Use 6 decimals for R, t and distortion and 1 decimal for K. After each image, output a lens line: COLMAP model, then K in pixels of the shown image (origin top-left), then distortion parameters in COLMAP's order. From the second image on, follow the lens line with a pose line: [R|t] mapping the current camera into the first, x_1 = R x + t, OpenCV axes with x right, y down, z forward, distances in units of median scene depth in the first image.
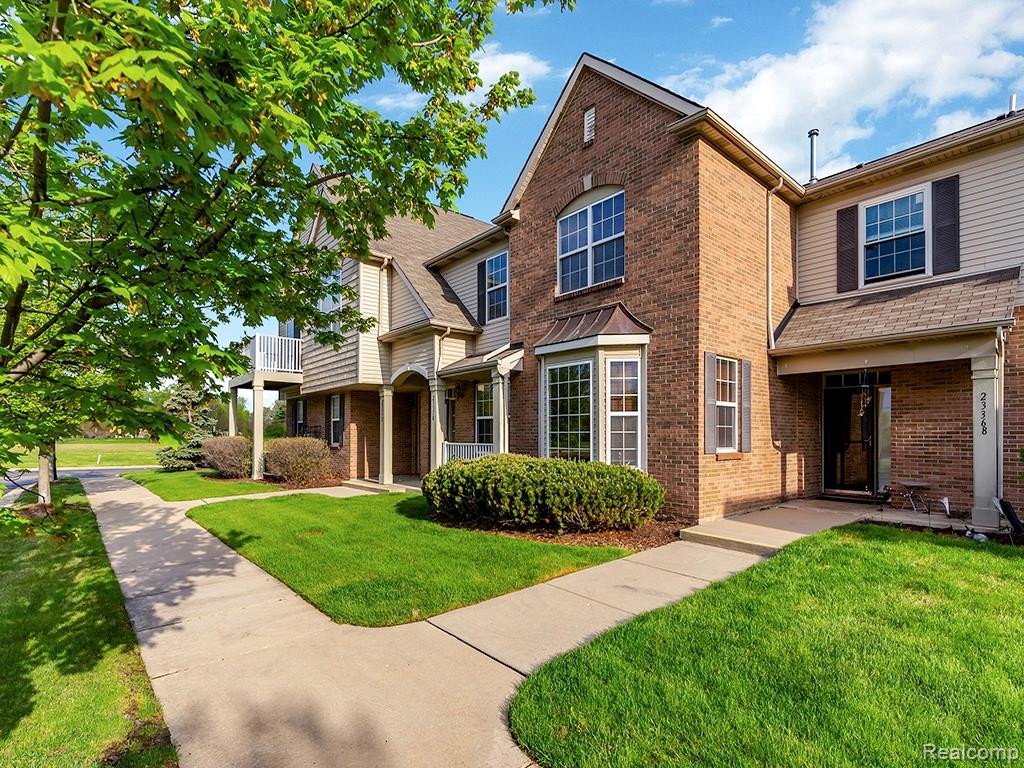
lens RADIAL K [[501.4, 0, 530.0], [0, 501.4, 419.8], [0, 0, 1]] dist [-0.002202, -0.000136]
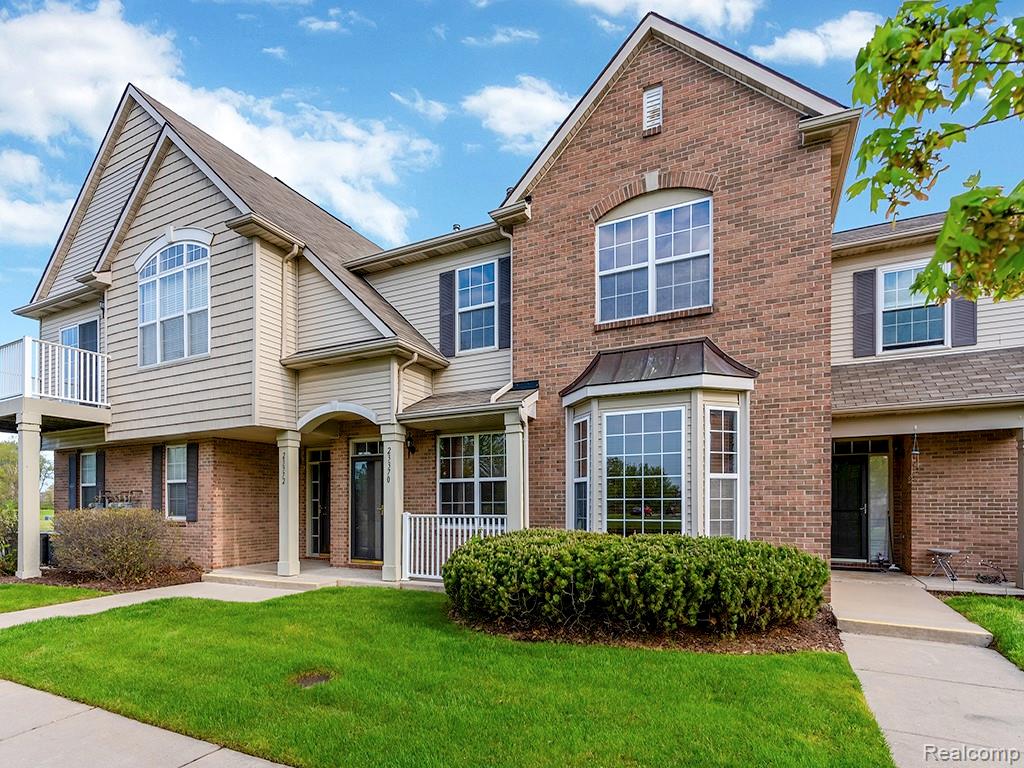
lens RADIAL K [[515.3, 0, 510.2], [0, 515.3, 495.4], [0, 0, 1]] dist [-0.000464, -0.000532]
pose [[0.924697, 0.005801, 0.380659, -0.392281], [-0.009881, 0.999913, 0.008765, 0.013581], [-0.380575, -0.011866, 0.924674, 0.330773]]
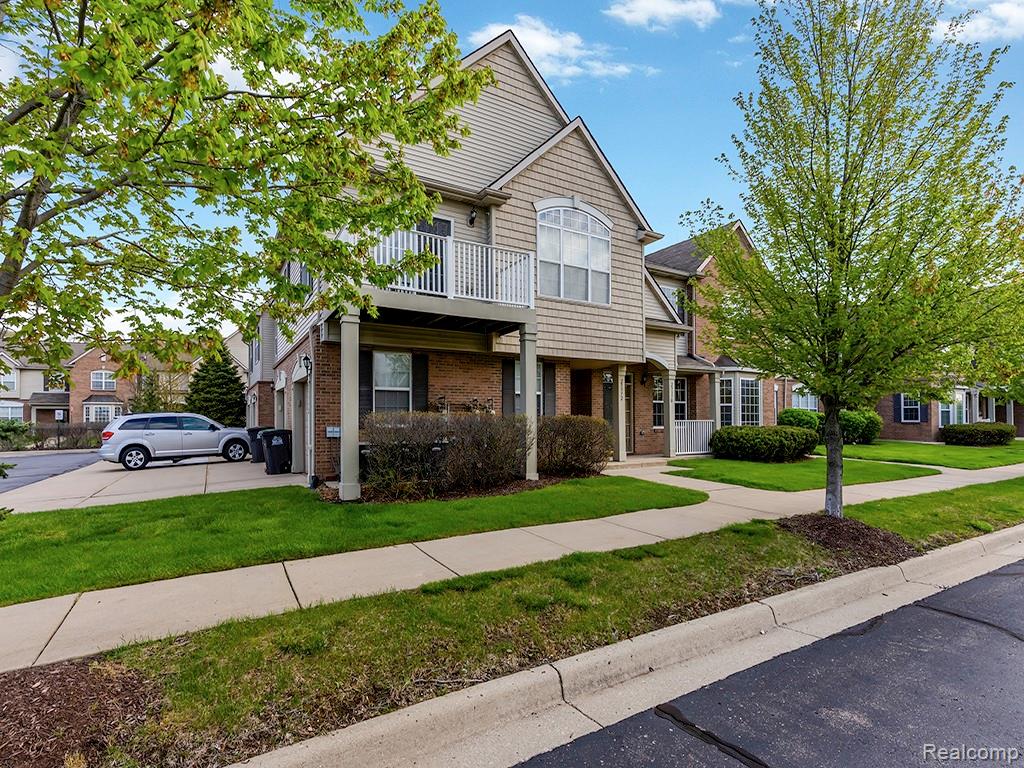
lens RADIAL K [[495.1, 0, 509.4], [0, 495.1, 381.7], [0, 0, 1]] dist [-0.000918, -0.000213]
pose [[0.190811, 0.092759, 0.977234, -1.883567], [-0.017205, 0.995688, -0.091151, 0.087604], [-0.981476, 0.000579, 0.191584, 1.471253]]
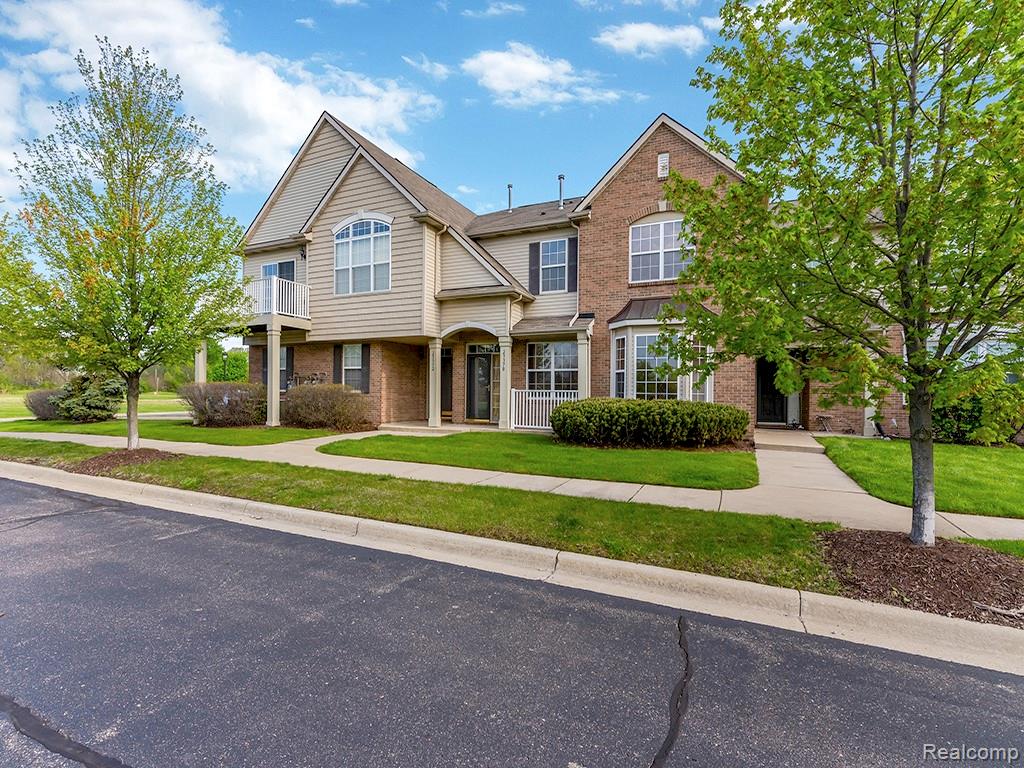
lens RADIAL K [[495.1, 0, 509.4], [0, 495.1, 381.7], [0, 0, 1]] dist [-0.000918, -0.000213]
pose [[0.913710, 0.022799, 0.405727, -0.830202], [-0.025760, 0.999666, 0.001838, 0.030502], [-0.405549, -0.012131, 0.913993, -0.106334]]
